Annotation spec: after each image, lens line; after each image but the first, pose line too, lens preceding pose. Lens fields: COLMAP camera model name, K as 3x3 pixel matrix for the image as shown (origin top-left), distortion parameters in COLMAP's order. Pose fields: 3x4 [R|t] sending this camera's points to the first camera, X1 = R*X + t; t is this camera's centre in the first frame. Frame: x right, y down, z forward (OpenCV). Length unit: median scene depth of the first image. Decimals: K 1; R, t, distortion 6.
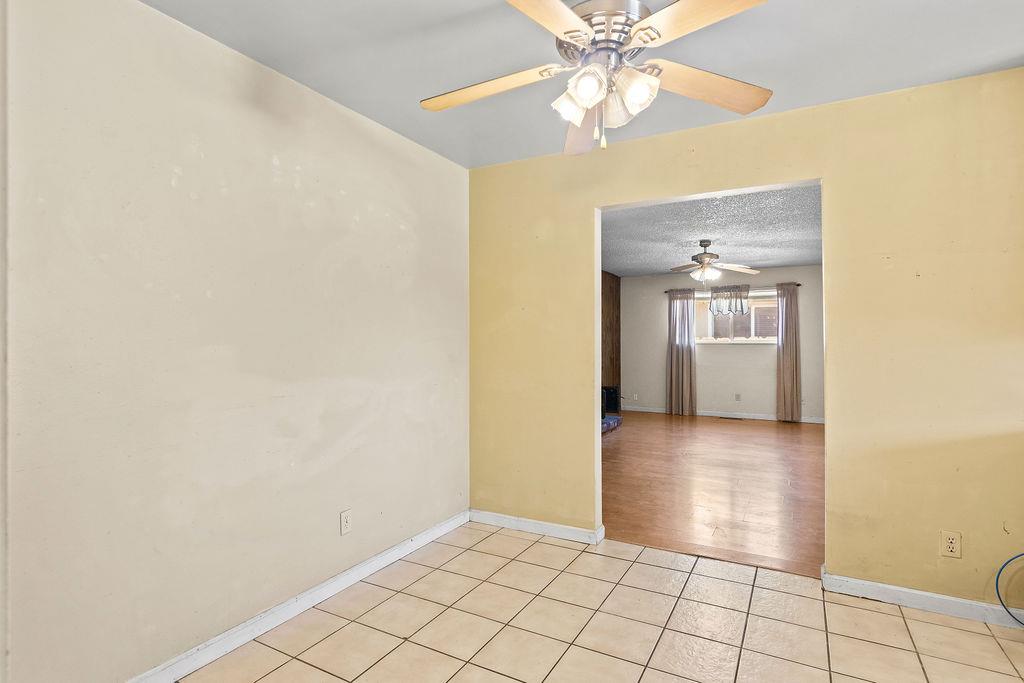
lens RADIAL K [[522.2, 0, 512.3], [0, 522.2, 337.2], [0, 0, 1]] dist [-0.002535, 0.001986]
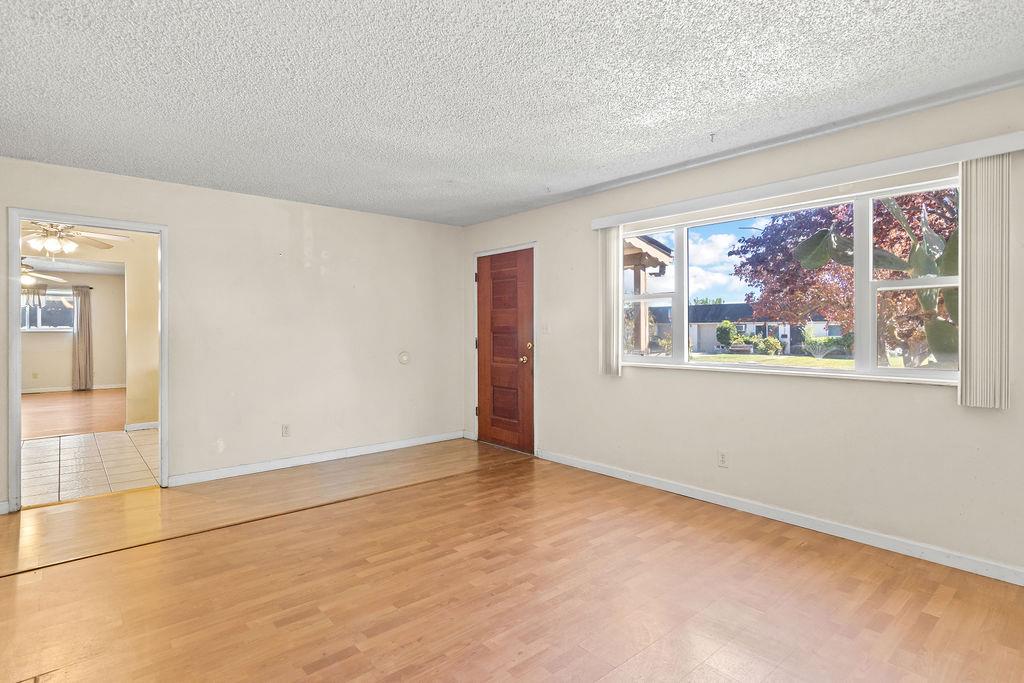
lens RADIAL K [[522.2, 0, 509.3], [0, 522.2, 335.2], [0, 0, 1]] dist [-0.002535, 0.001986]
pose [[0.348629, -0.005633, 0.937244, -0.330462], [-0.011098, 0.999887, 0.010138, -0.004195], [-0.937195, -0.013936, 0.348527, -0.472687]]
